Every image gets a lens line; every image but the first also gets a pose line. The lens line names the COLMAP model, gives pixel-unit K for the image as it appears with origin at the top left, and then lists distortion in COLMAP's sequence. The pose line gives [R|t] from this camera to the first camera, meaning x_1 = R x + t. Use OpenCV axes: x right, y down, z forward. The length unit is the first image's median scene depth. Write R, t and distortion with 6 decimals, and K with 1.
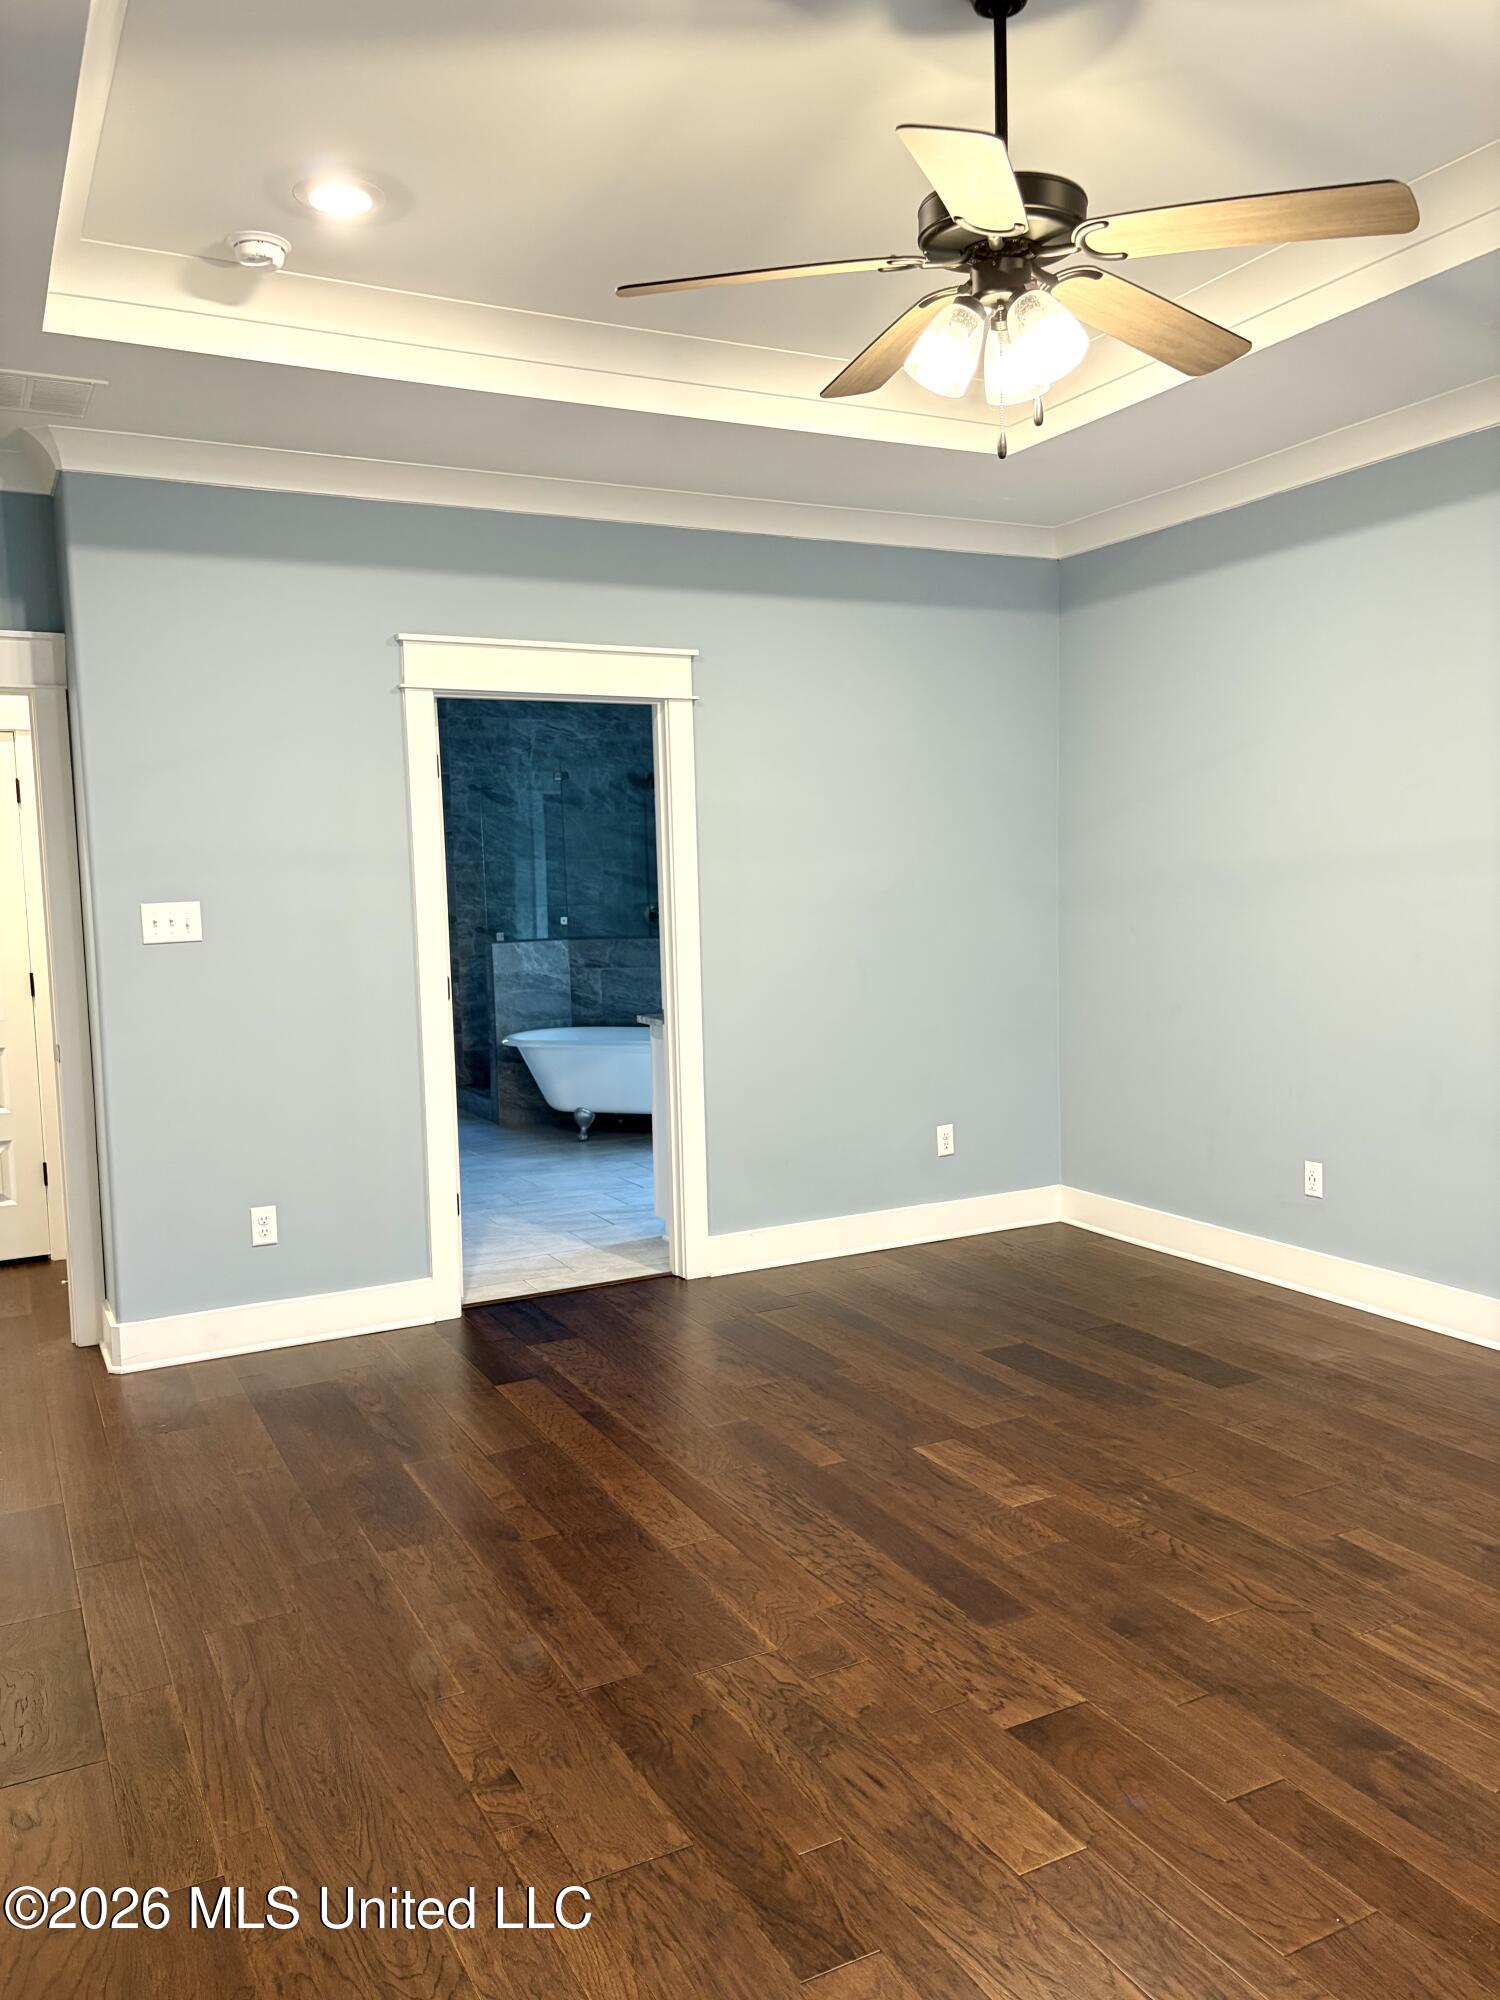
lens RADIAL K [[1519.9, 0, 752.4], [0, 1519.9, 1001.9], [0, 0, 1]] dist [0.045212, -0.043816]
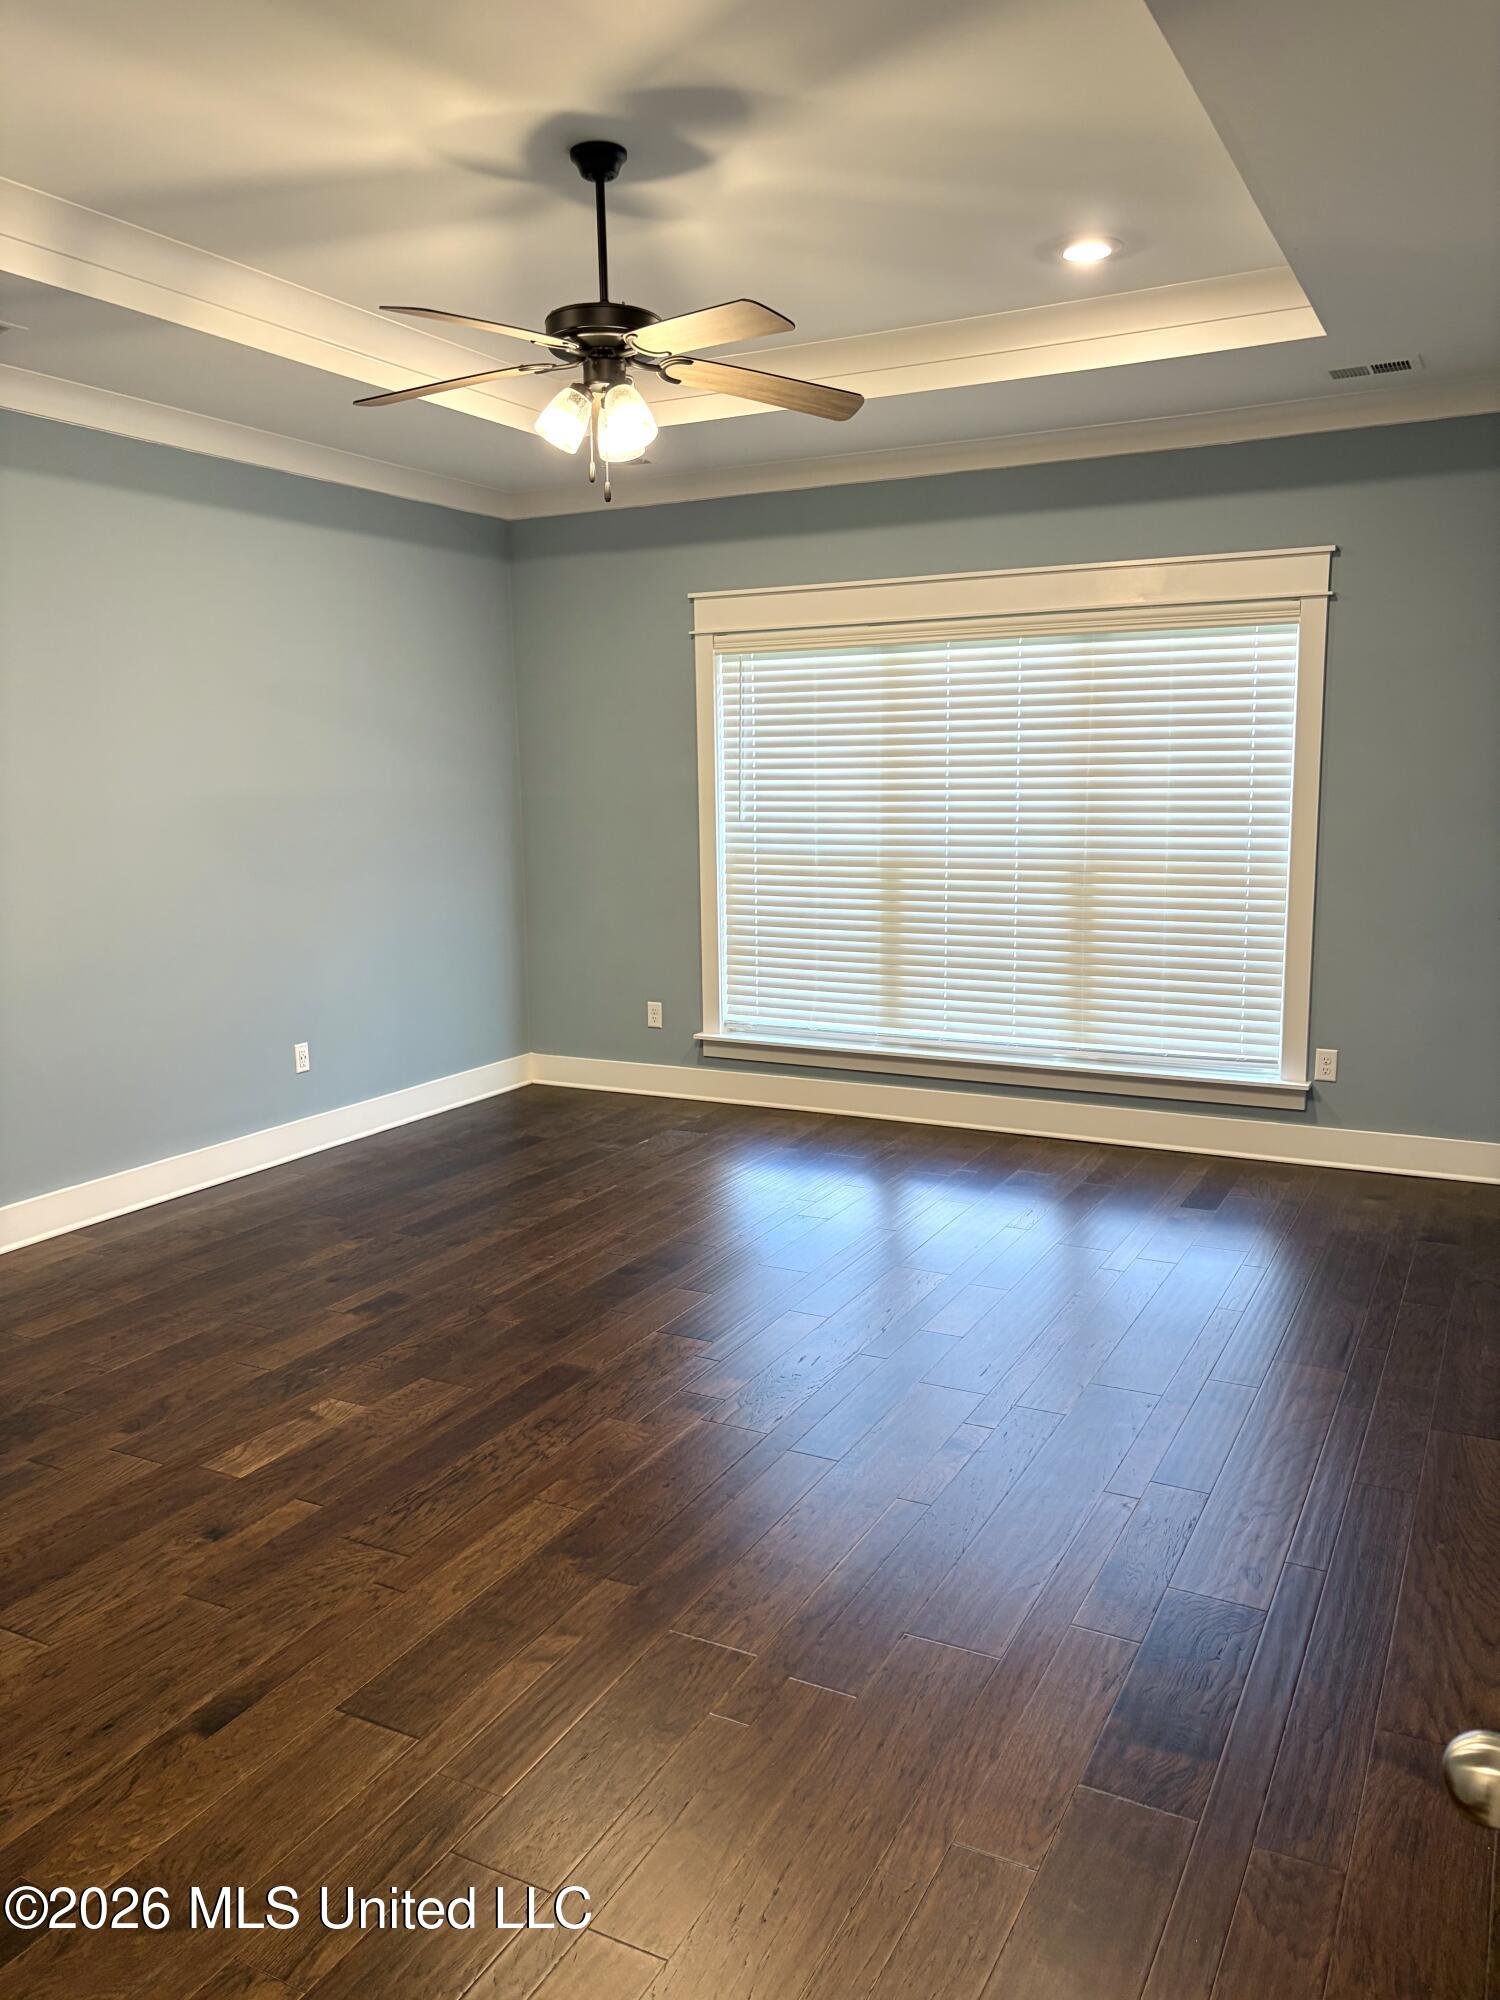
lens RADIAL K [[1519.9, 0, 743.0], [0, 1519.9, 1002.8], [0, 0, 1]] dist [0.045212, -0.043816]
pose [[-0.569916, -0.095635, 0.816119, -0.408666], [0.098075, 0.978187, 0.183114, -0.057833], [-0.815829, 0.184400, -0.548105, 0.652961]]
